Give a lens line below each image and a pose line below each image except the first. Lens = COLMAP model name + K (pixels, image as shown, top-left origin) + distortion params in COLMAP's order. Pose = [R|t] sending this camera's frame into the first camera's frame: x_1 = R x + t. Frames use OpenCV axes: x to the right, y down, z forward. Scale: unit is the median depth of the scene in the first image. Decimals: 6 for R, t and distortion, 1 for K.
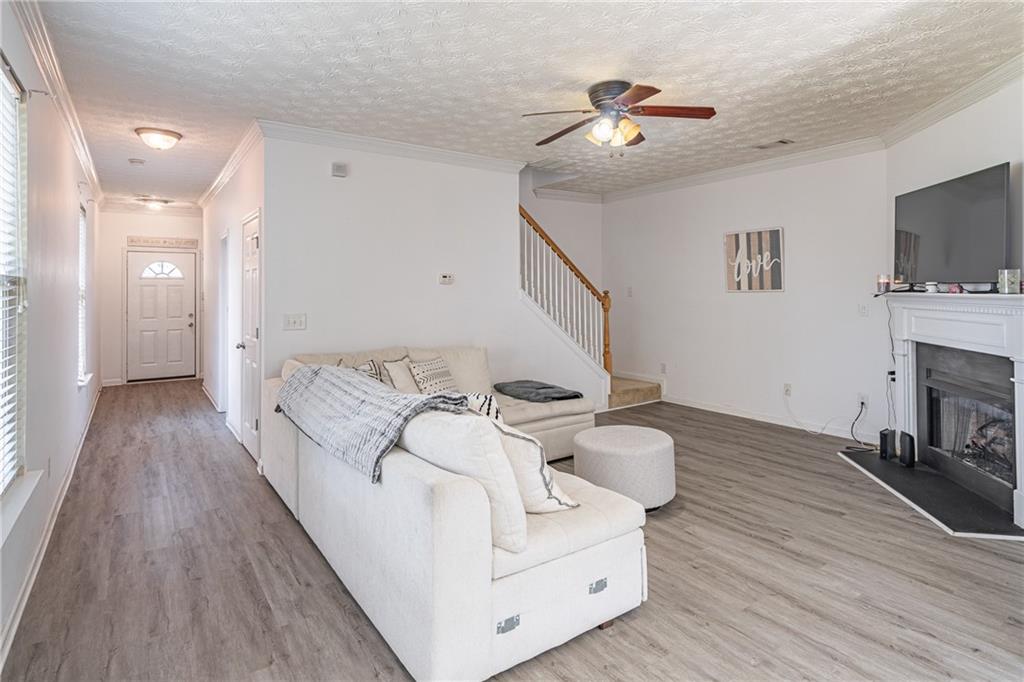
lens RADIAL K [[544.4, 0, 510.7], [0, 544.4, 286.4], [0, 0, 1]] dist [-0.000886, -0.001296]
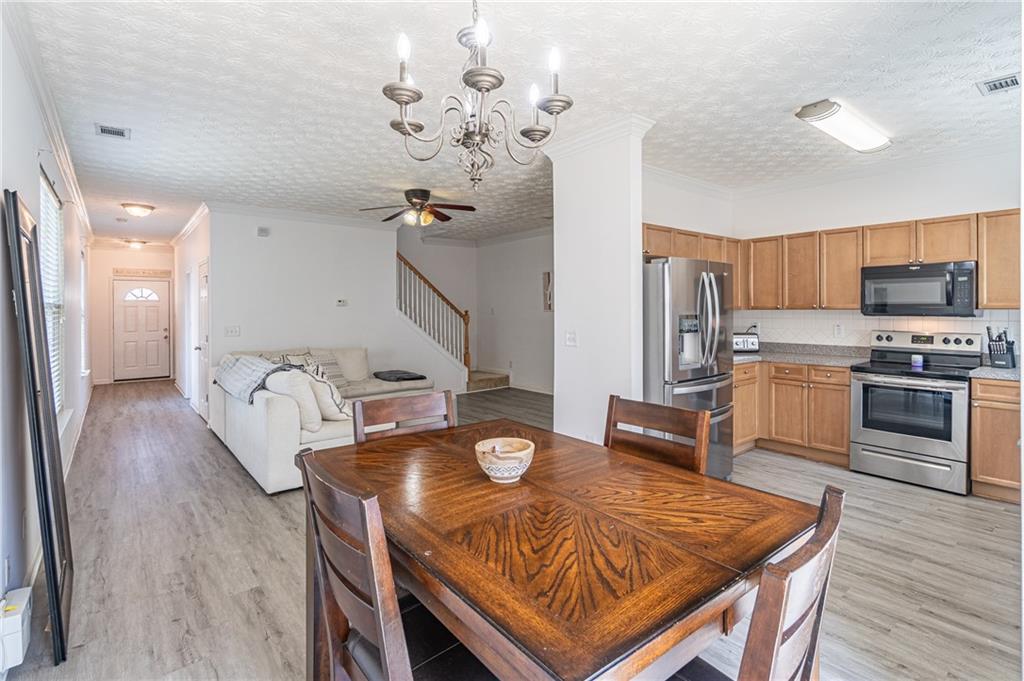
lens RADIAL K [[497.7, 0, 518.6], [0, 497.7, 311.7], [0, 0, 1]] dist [-0.002981, 0.000062]
pose [[0.996977, -0.001028, 0.077693, 0.240169], [0.000073, 0.999924, 0.012293, -0.005755], [-0.077699, -0.012251, 0.996902, -0.370221]]
